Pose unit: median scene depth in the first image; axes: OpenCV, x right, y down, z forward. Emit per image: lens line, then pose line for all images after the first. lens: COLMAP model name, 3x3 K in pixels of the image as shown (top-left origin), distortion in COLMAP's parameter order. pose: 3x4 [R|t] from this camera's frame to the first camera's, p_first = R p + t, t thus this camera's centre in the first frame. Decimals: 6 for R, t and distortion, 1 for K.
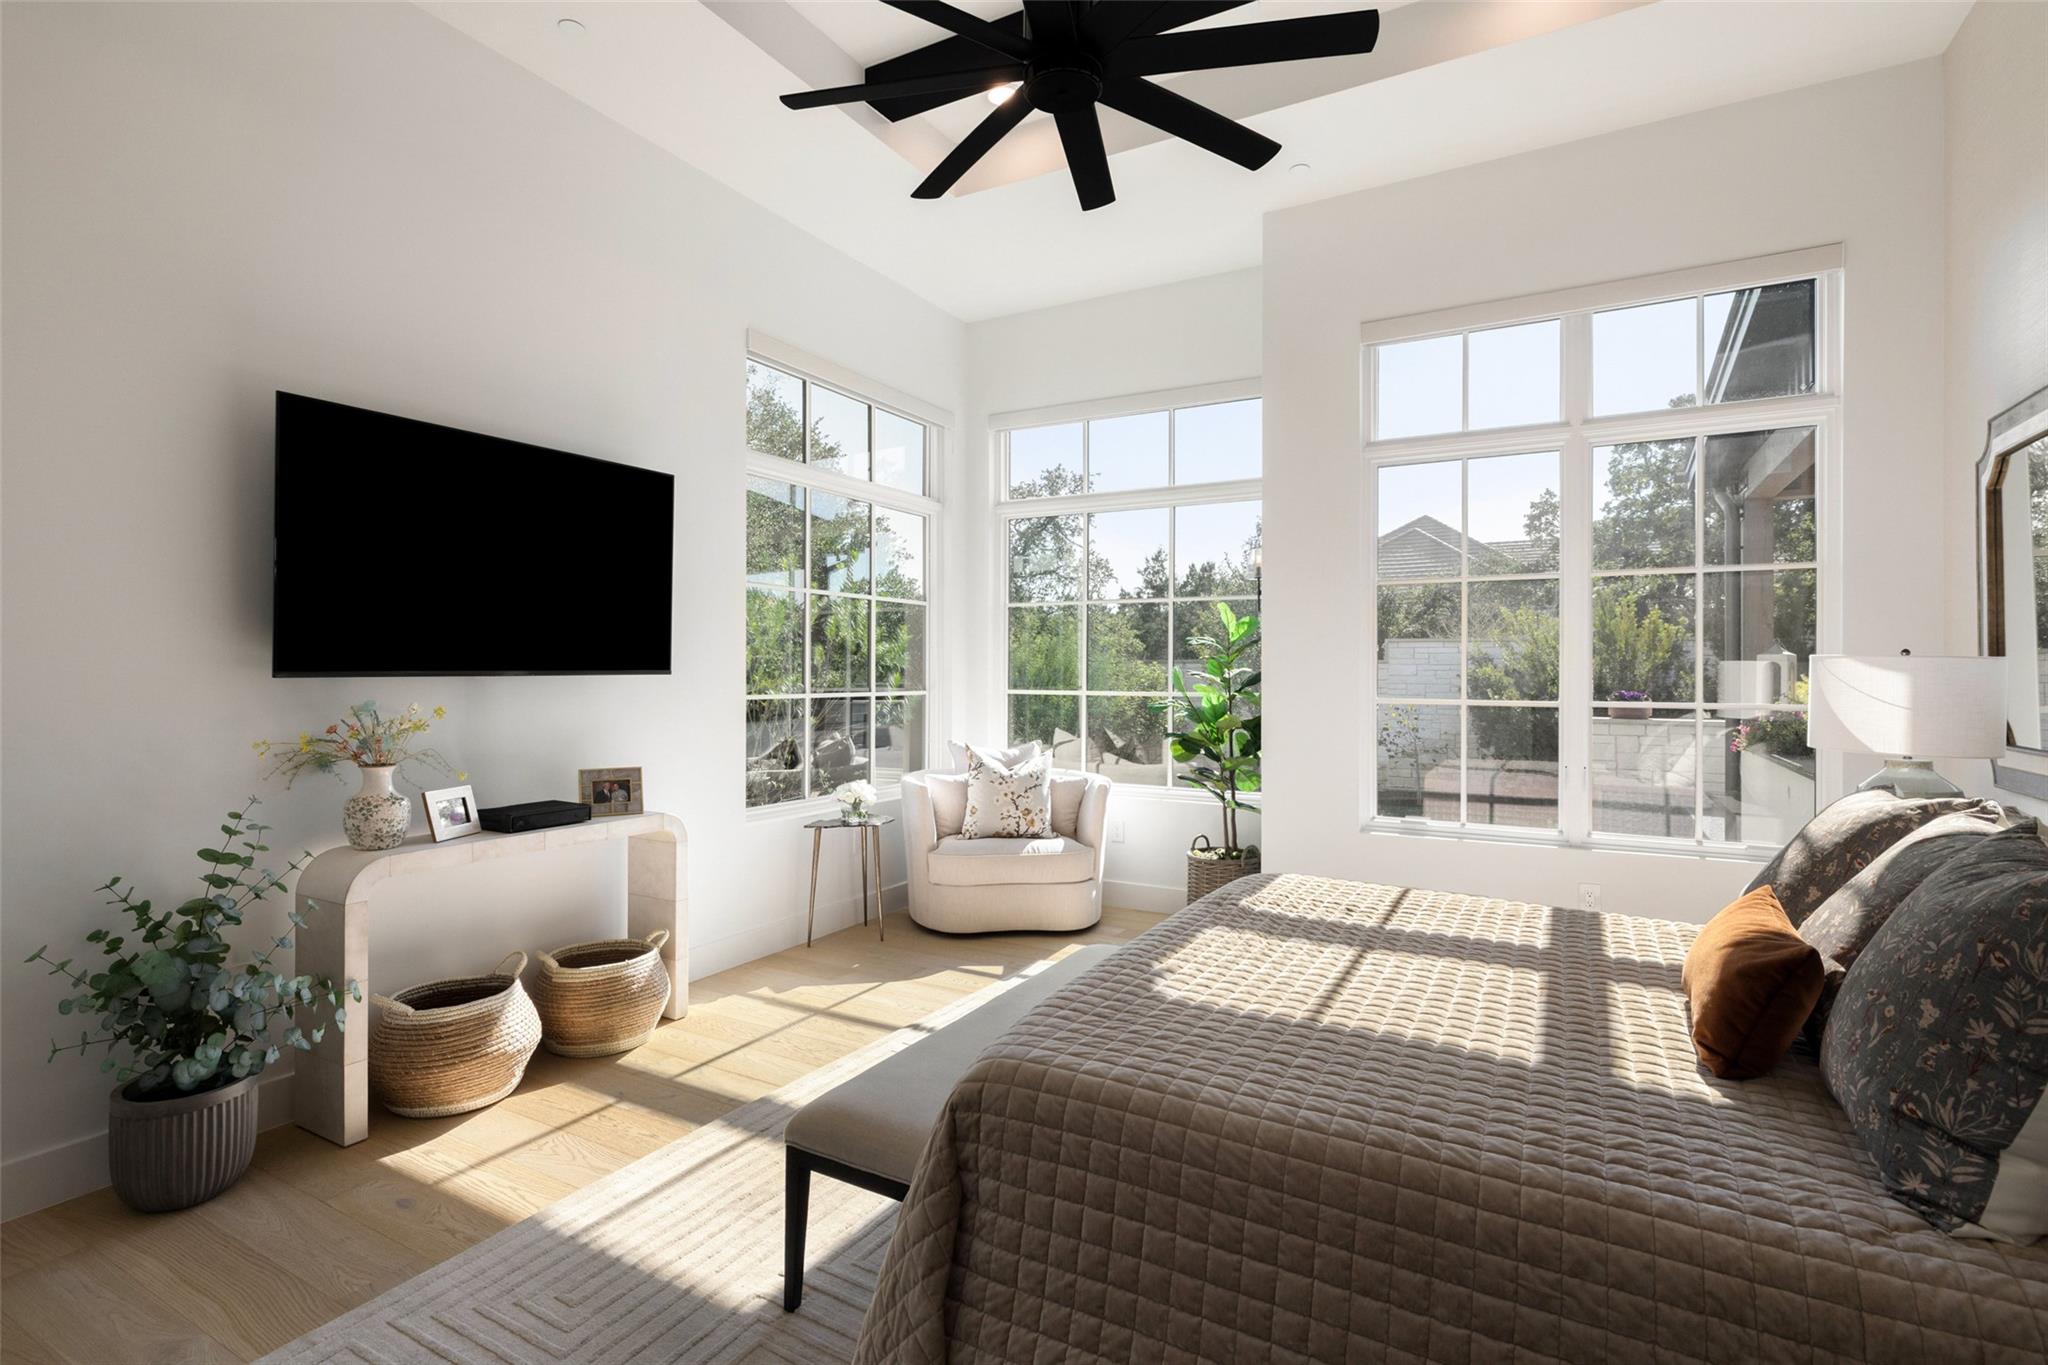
lens RADIAL K [[987.0, 0, 1020.9], [0, 987.0, 688.4], [0, 0, 1]] dist [-0.005700, 0.000423]
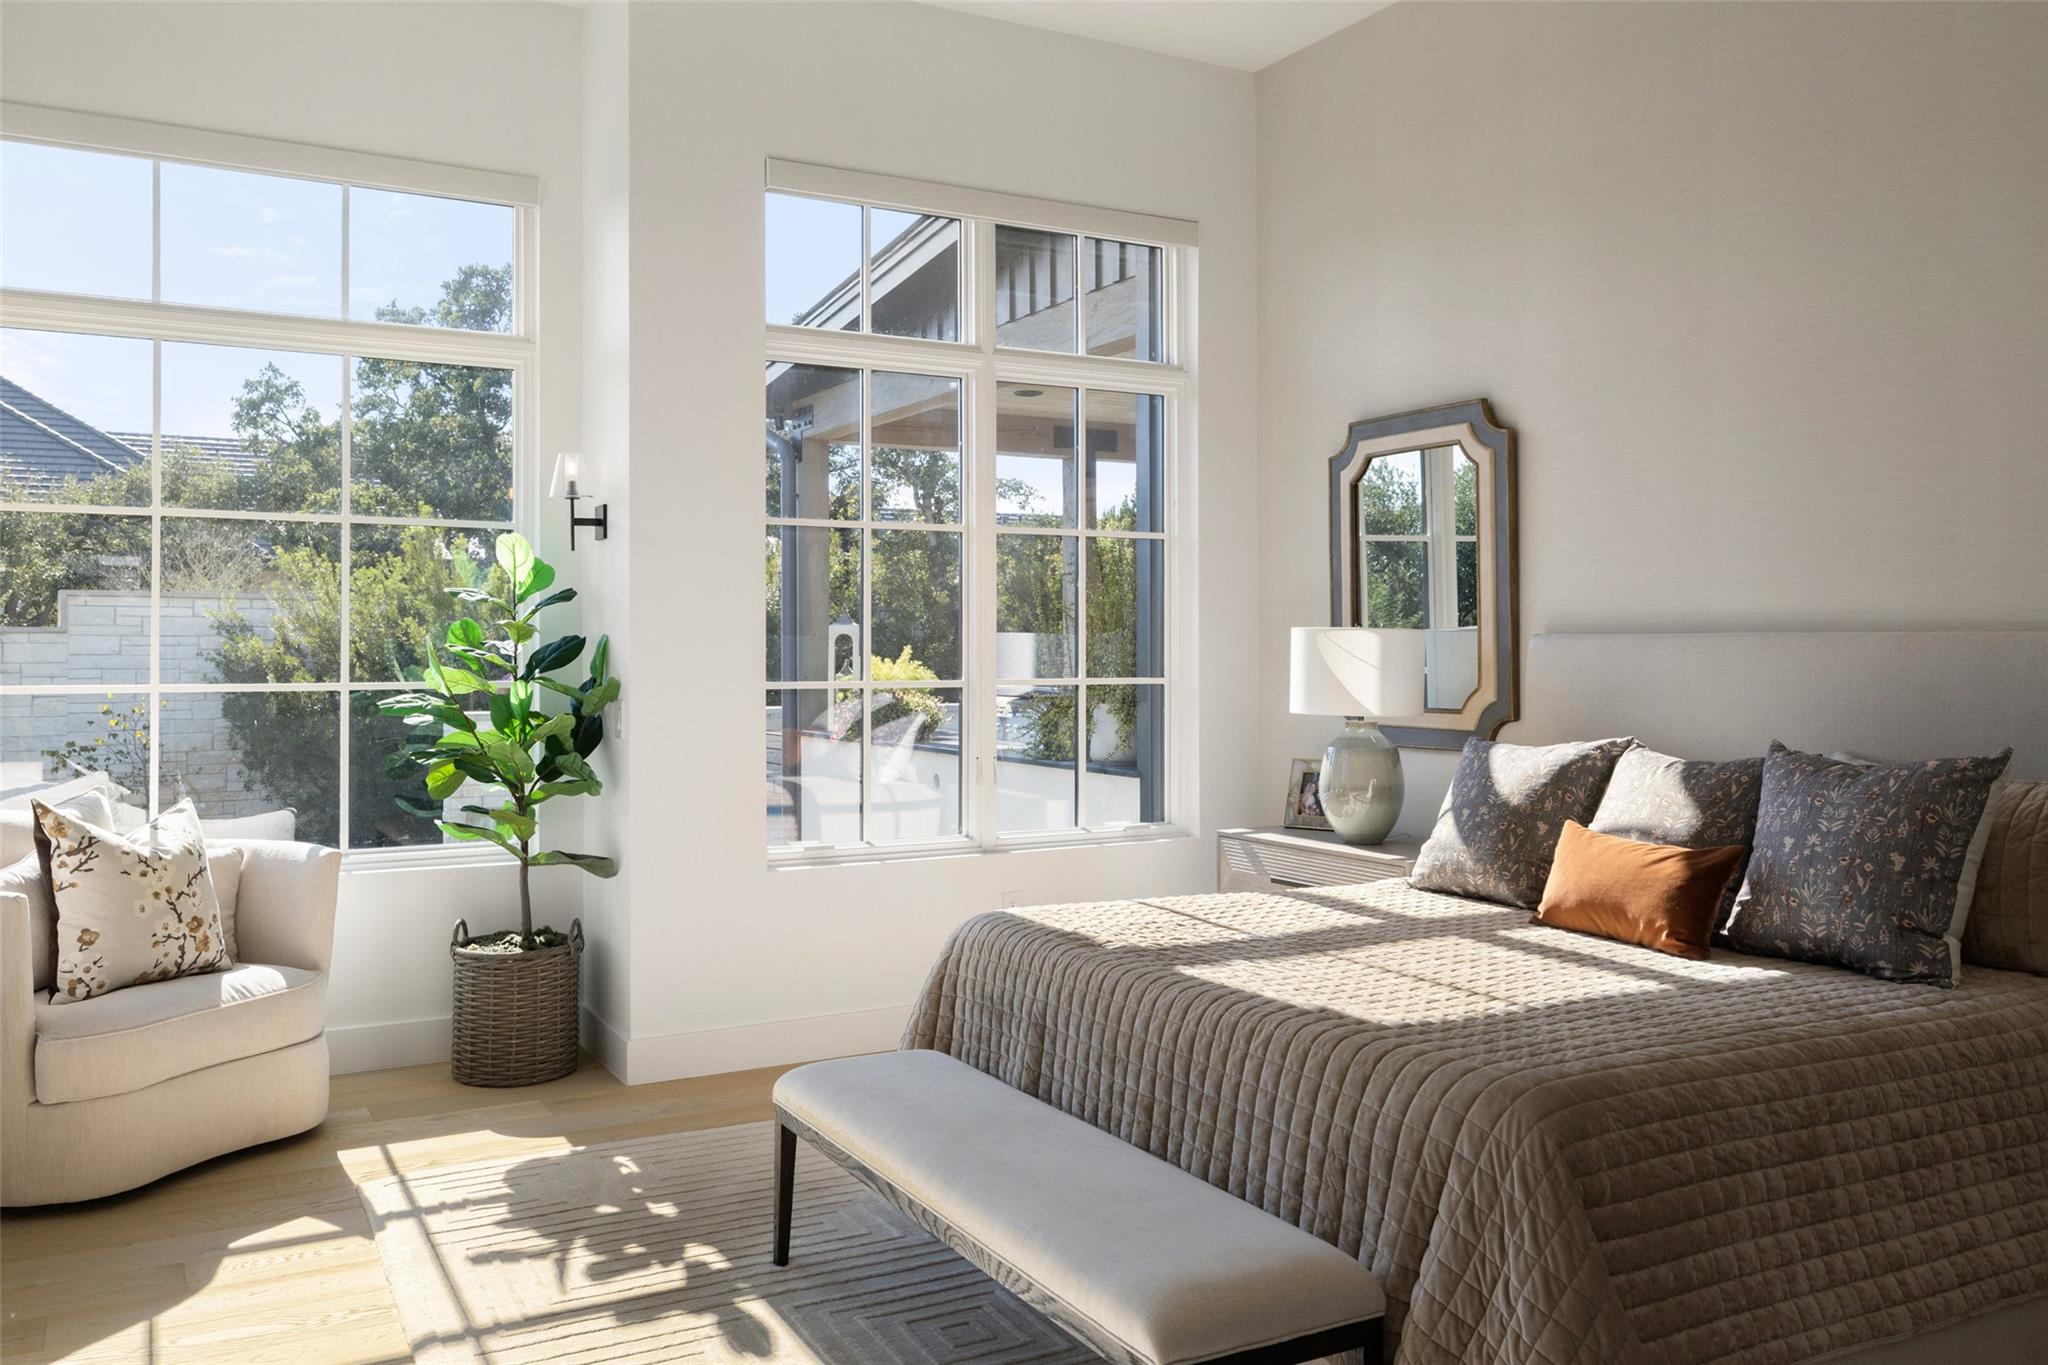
lens RADIAL K [[1585.3, 0, 1021.4], [0, 1585.3, 662.7], [0, 0, 1]] dist [-0.001868, 0.004711]
pose [[0.517801, -0.012195, 0.855414, -0.501404], [0.018303, 0.999827, 0.003175, -0.003978], [-0.855305, 0.014013, 0.517935, 0.230029]]
